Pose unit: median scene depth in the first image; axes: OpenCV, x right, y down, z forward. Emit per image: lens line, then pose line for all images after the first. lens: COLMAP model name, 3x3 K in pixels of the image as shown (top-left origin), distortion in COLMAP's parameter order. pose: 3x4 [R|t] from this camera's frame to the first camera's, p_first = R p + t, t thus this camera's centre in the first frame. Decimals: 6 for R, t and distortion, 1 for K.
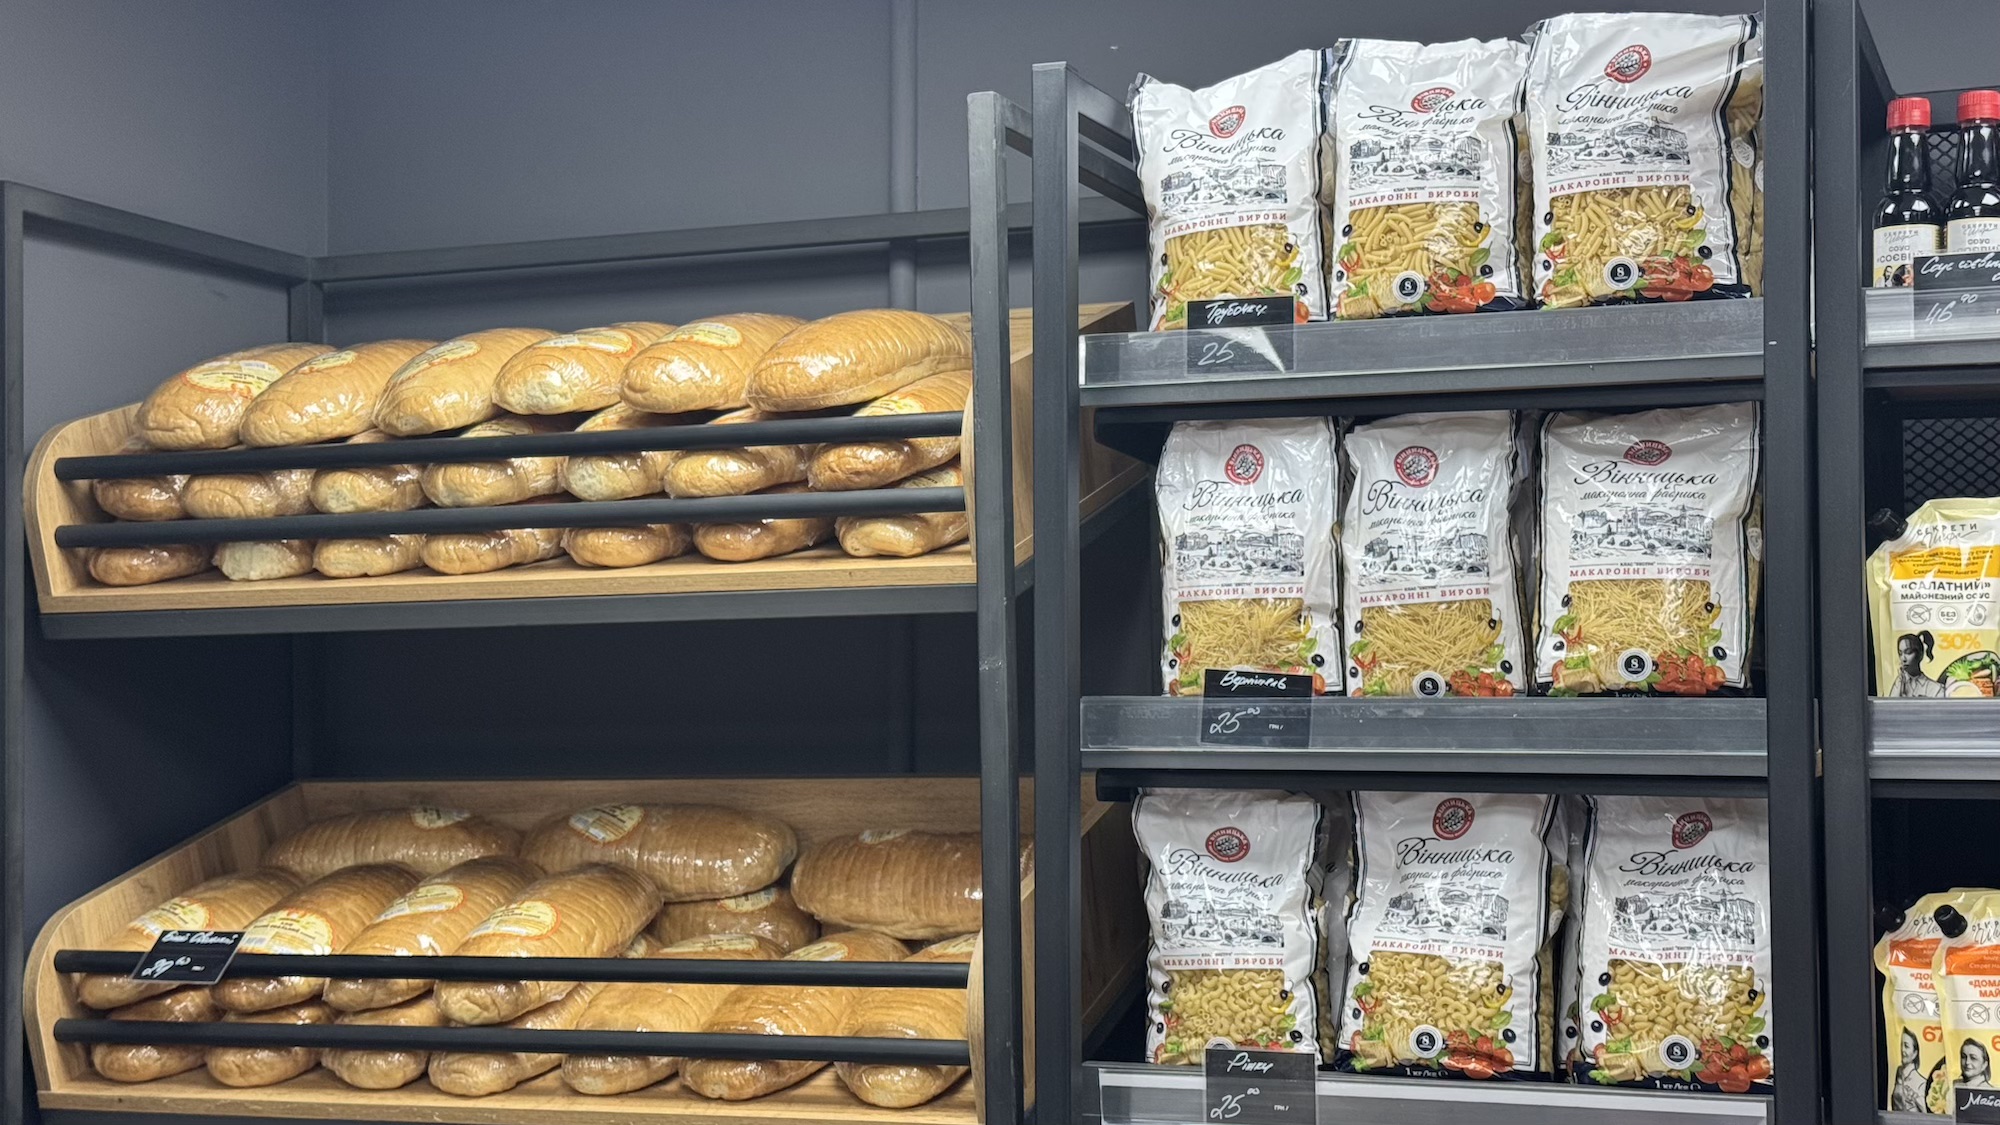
lens RADIAL K [[2765.0, 0, 1000.0], [0, 2765.0, 562.5], [0, 0, 1]] dist [0.121944, 0.087236]
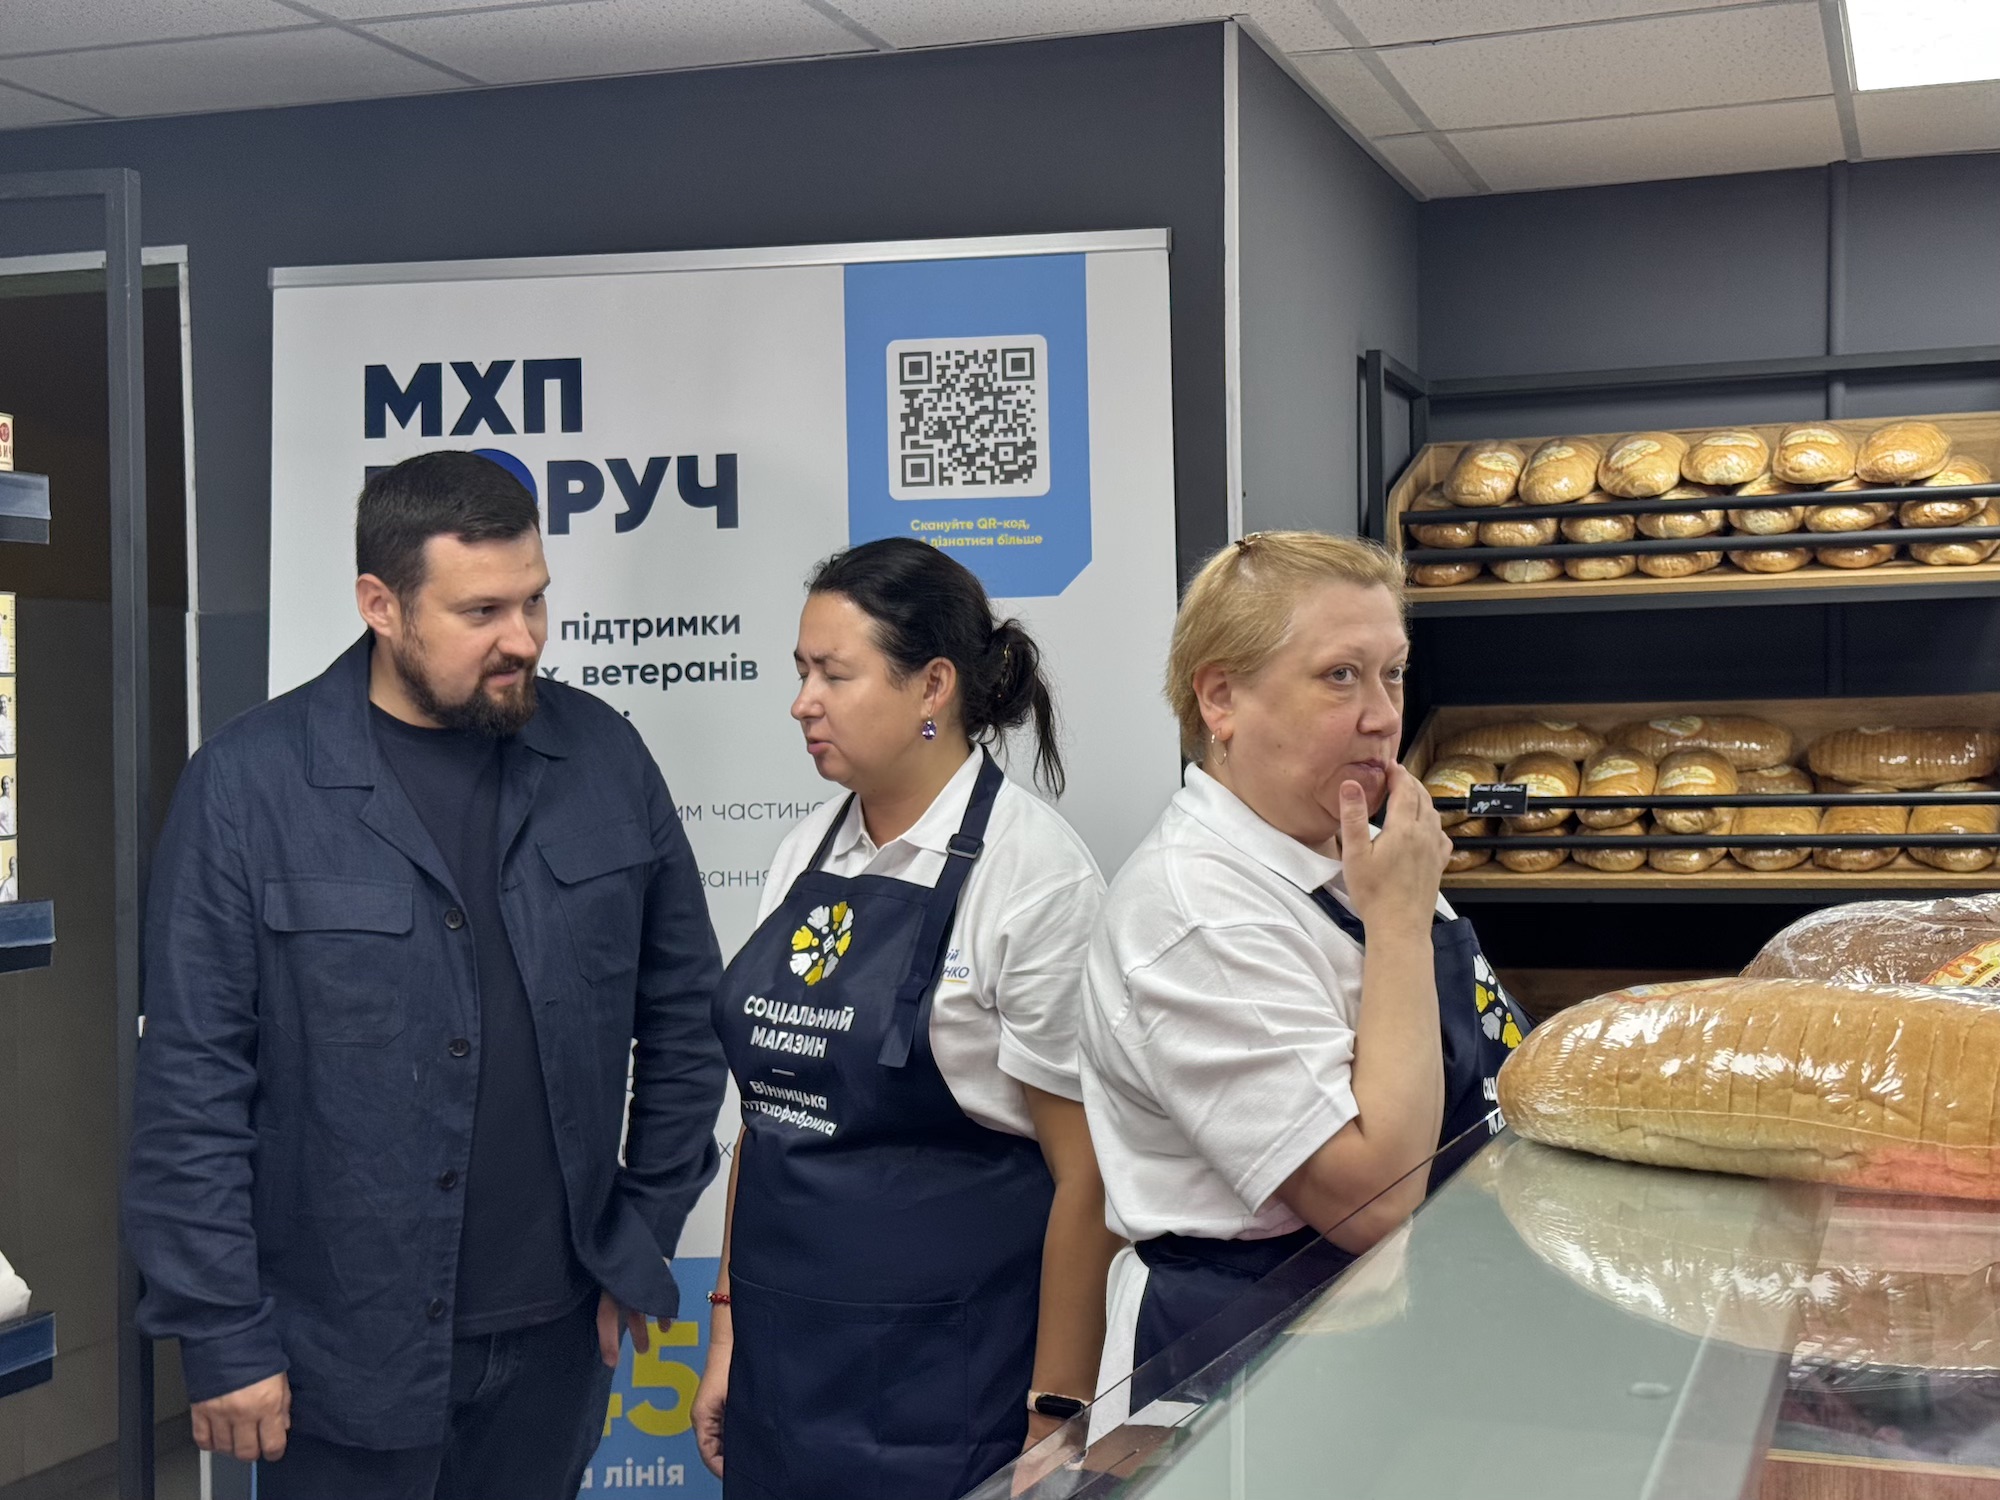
lens RADIAL K [[2797.3, 0, 1001.3], [0, 2797.3, 723.5], [0, 0, 1]] dist [0.139766, 0.007237]
pose [[0.998258, -0.008375, 0.058405, -0.705517], [0.005106, 0.998423, 0.055908, -0.005327], [-0.058782, -0.055513, 0.996726, -0.729826]]
